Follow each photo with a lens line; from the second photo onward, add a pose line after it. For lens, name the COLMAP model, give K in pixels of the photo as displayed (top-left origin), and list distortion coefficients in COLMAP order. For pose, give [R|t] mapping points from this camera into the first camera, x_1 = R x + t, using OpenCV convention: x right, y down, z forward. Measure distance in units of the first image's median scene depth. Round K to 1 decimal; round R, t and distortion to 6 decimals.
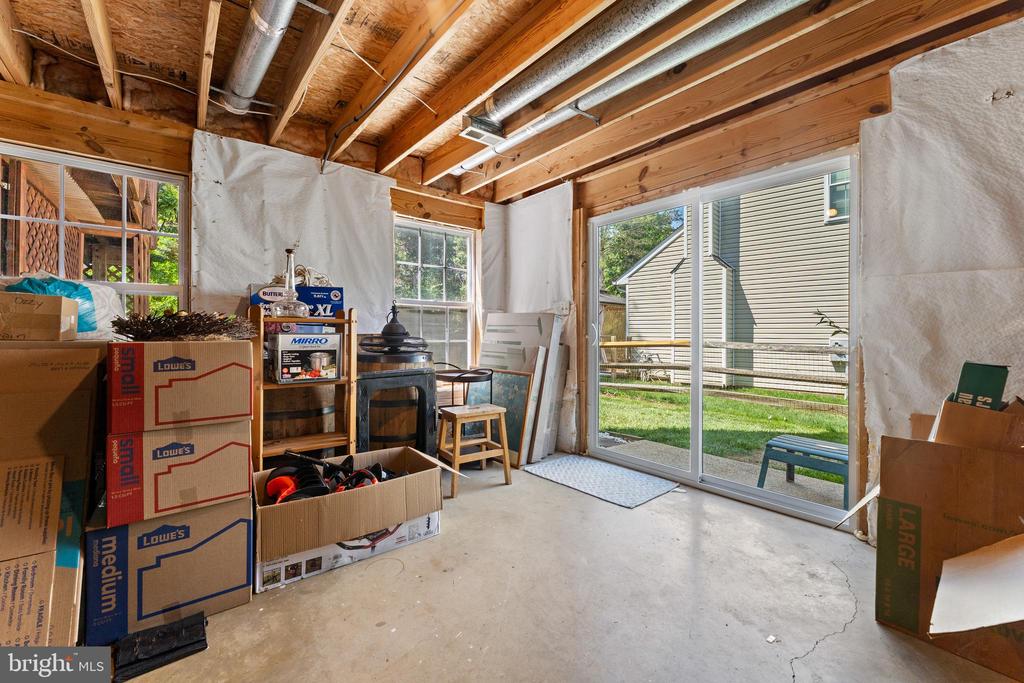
lens RADIAL K [[415.2, 0, 506.9], [0, 415.2, 336.4], [0, 0, 1]] dist [-0.001747, -0.000130]
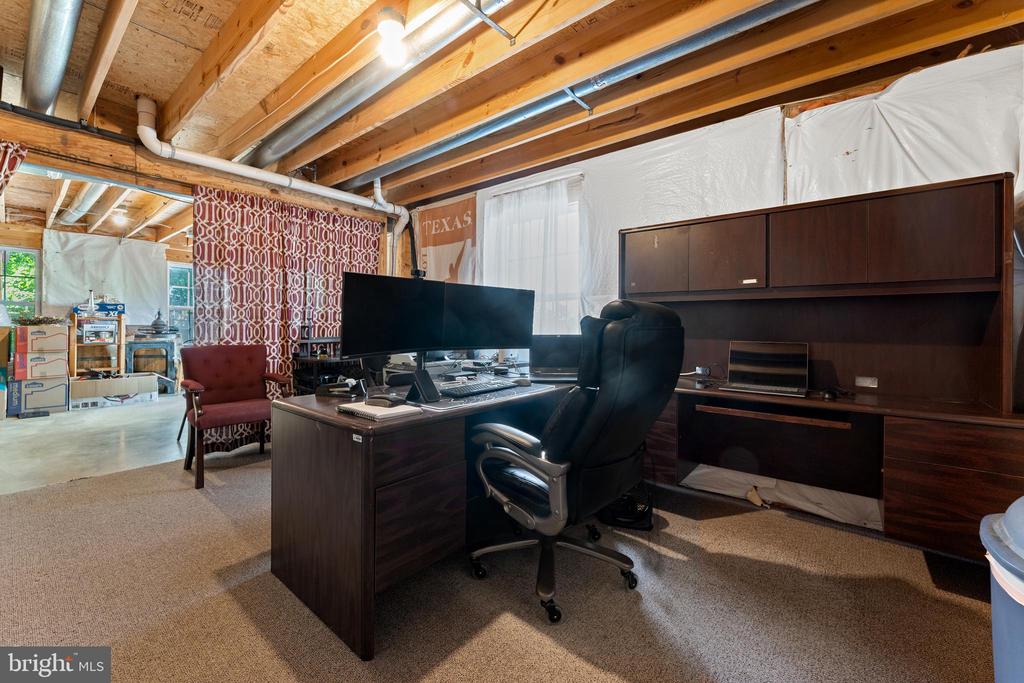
lens RADIAL K [[415.2, 0, 506.9], [0, 415.2, 336.4], [0, 0, 1]] dist [-0.001747, -0.000130]
pose [[0.979526, 0.011431, 0.200993, 1.208405], [-0.013747, 0.999854, 0.010130, 0.005700], [-0.200848, -0.012685, 0.979540, -1.644347]]
